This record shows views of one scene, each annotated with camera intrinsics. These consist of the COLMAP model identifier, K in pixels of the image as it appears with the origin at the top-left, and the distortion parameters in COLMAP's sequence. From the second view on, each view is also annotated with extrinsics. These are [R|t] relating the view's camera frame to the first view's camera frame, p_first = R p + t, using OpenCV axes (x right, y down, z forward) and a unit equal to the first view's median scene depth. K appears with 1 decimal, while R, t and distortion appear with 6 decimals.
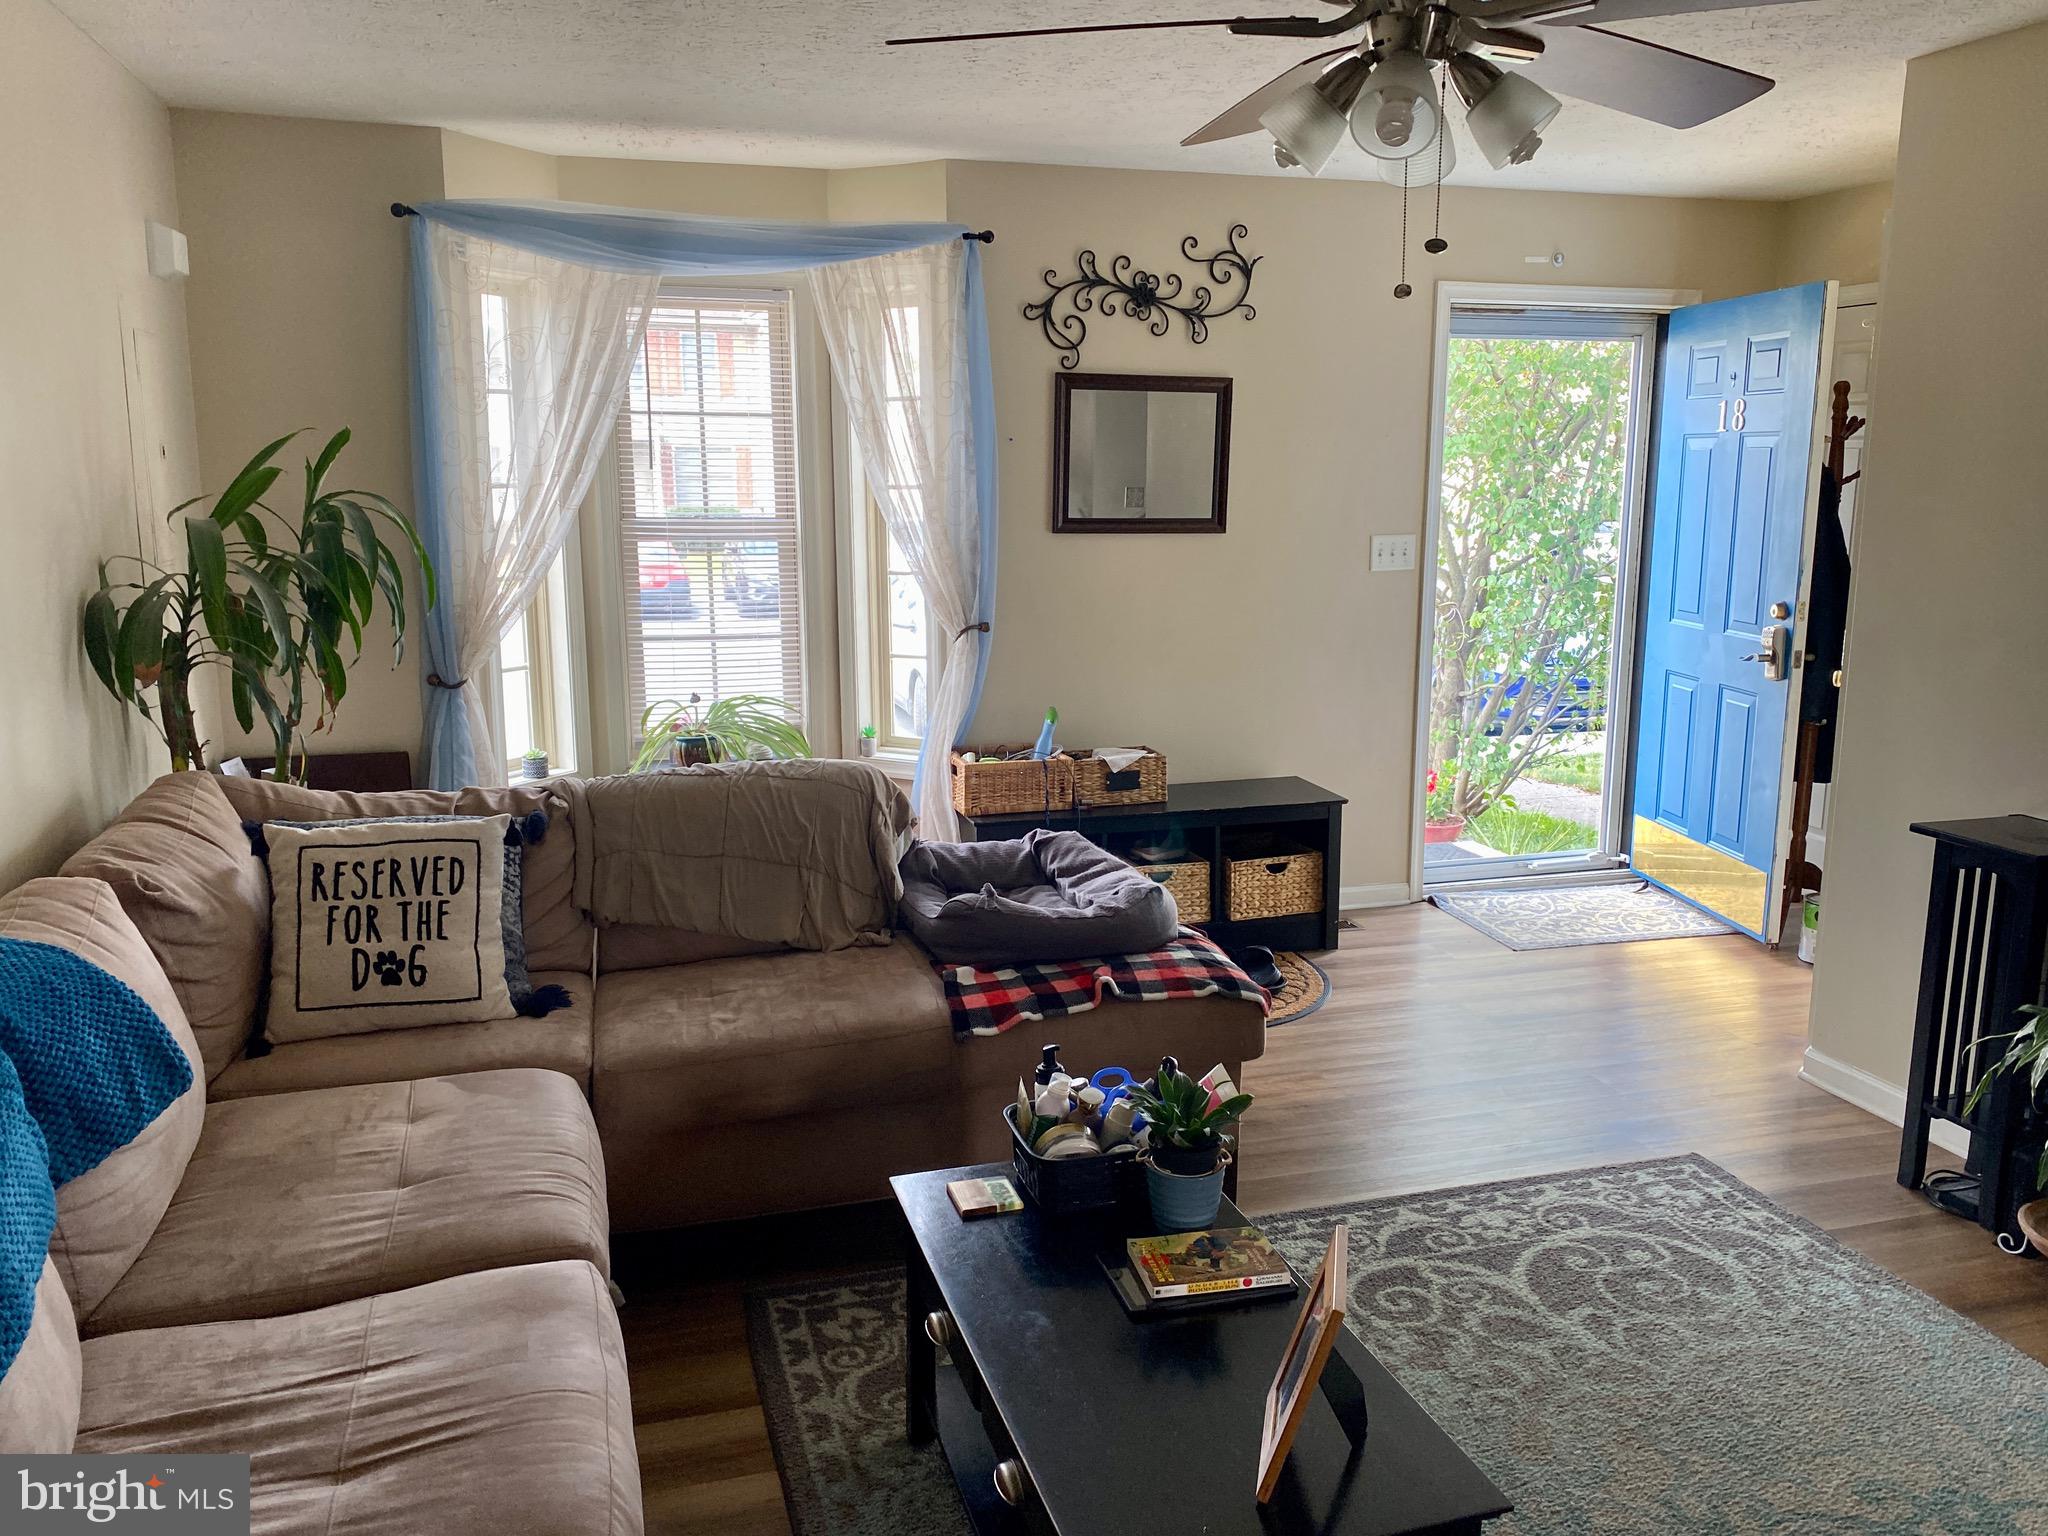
lens RADIAL K [[1543.5, 0, 1031.3], [0, 1543.5, 757.7], [0, 0, 1]] dist [0.059908, -0.074717]
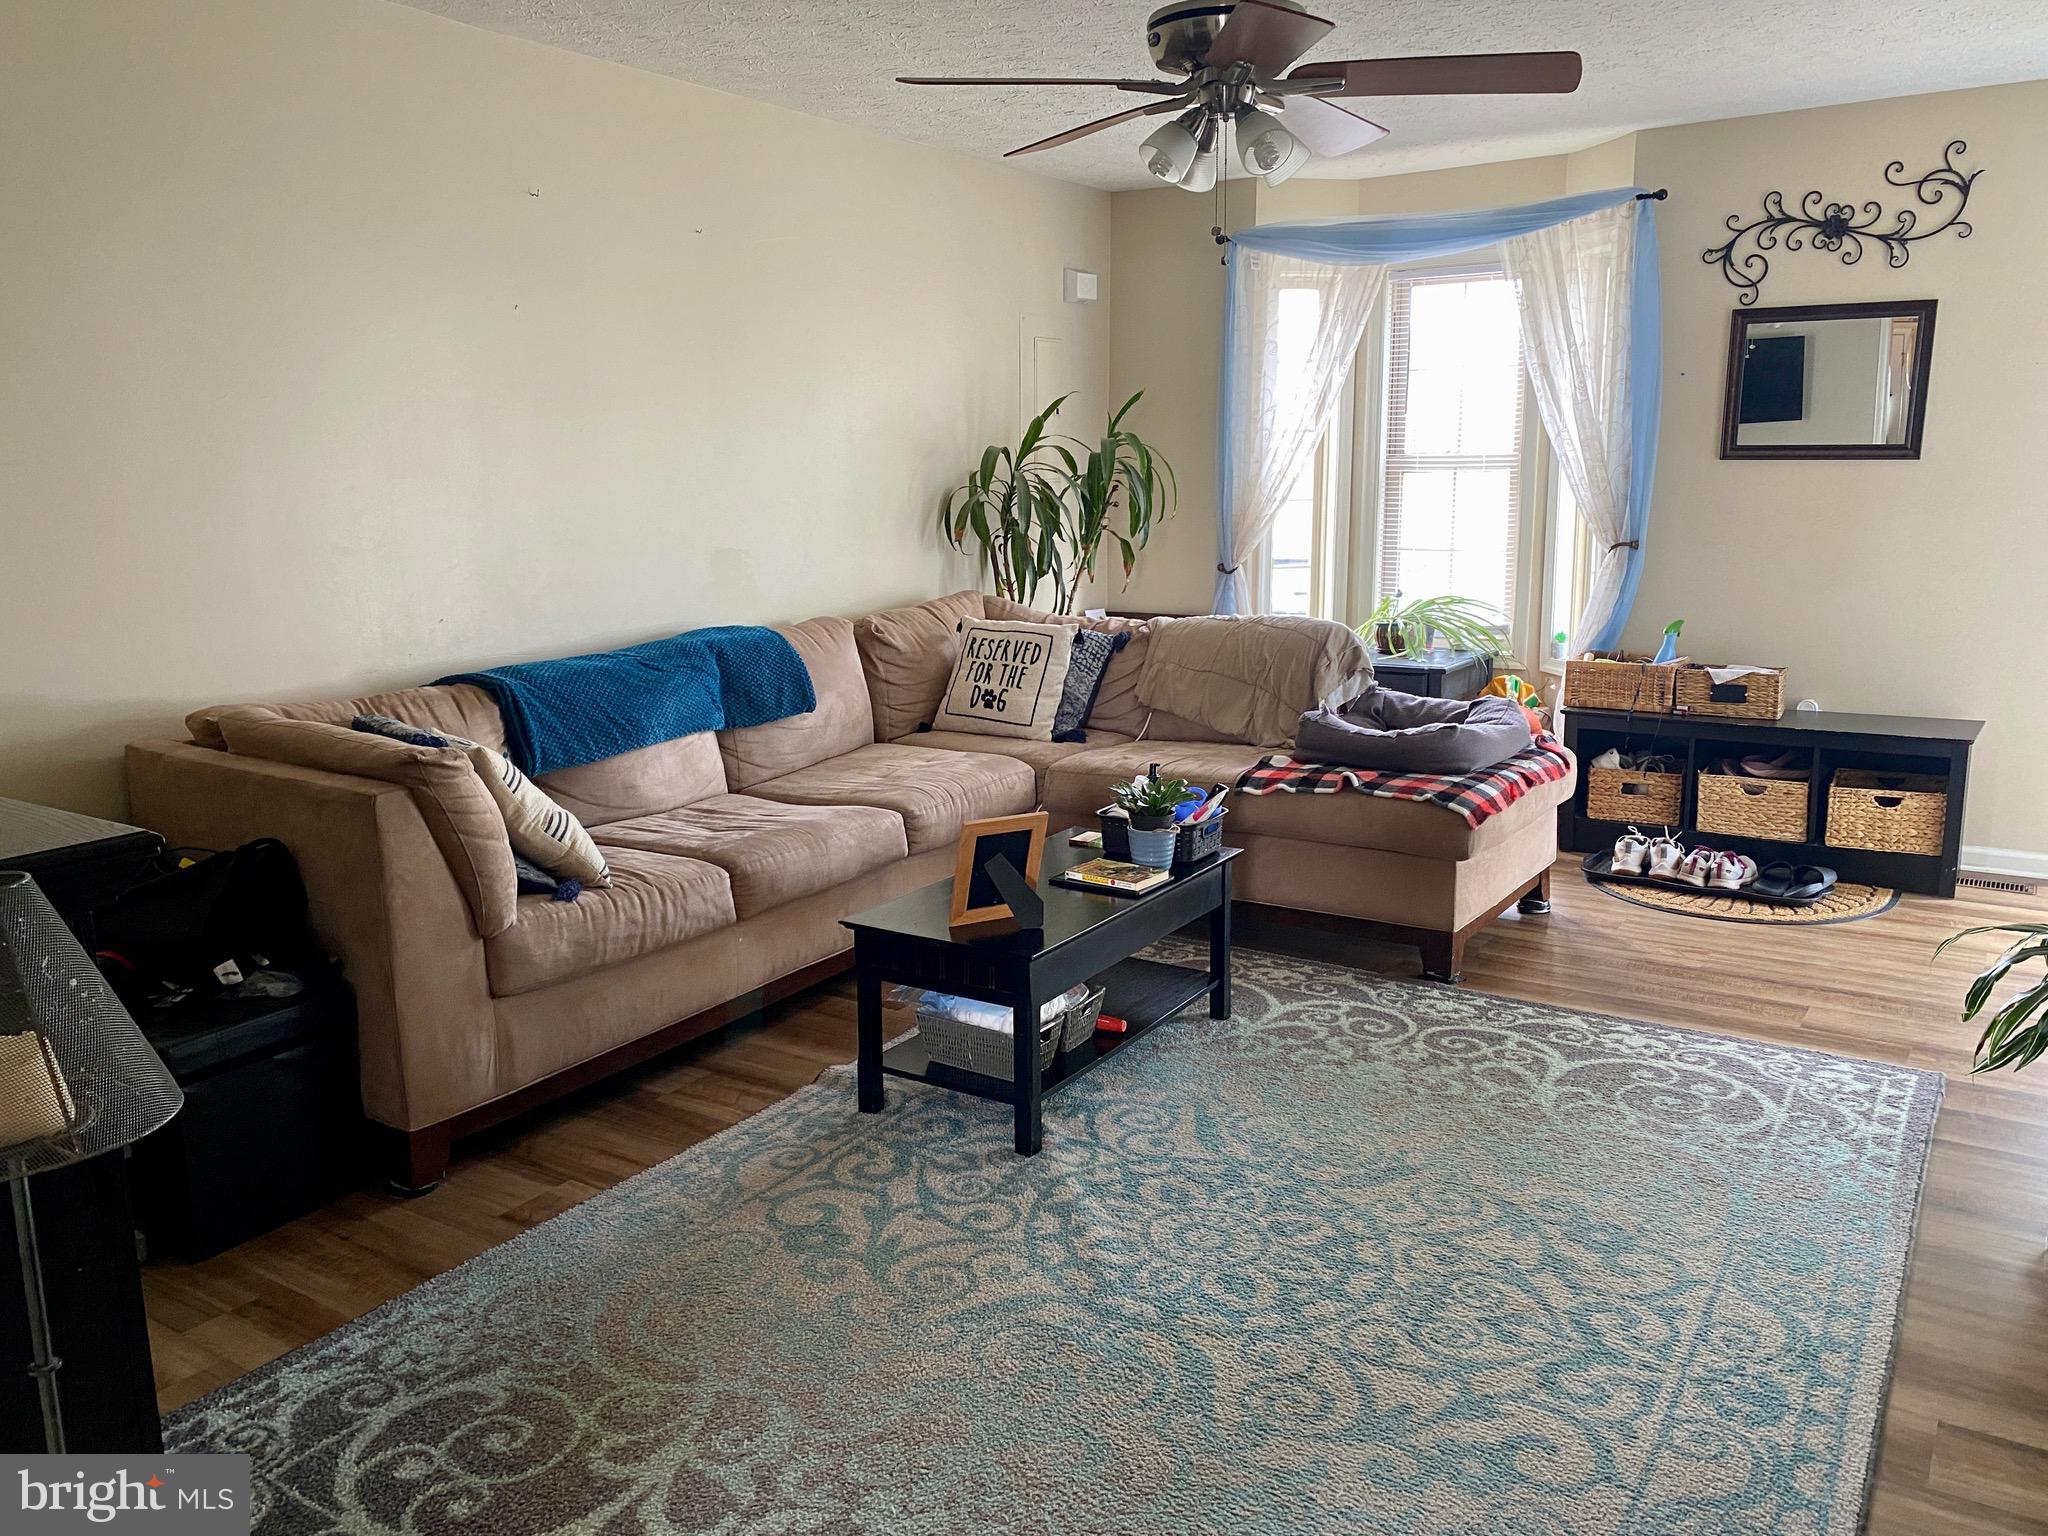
lens RADIAL K [[1543.5, 0, 1036.3], [0, 1543.5, 768.3], [0, 0, 1]] dist [0.059908, -0.074717]
pose [[0.647885, 0.137916, -0.749149, 0.559025], [-0.125794, 0.989341, 0.073344, 0.046949], [0.751279, 0.046720, 0.658329, -0.058965]]
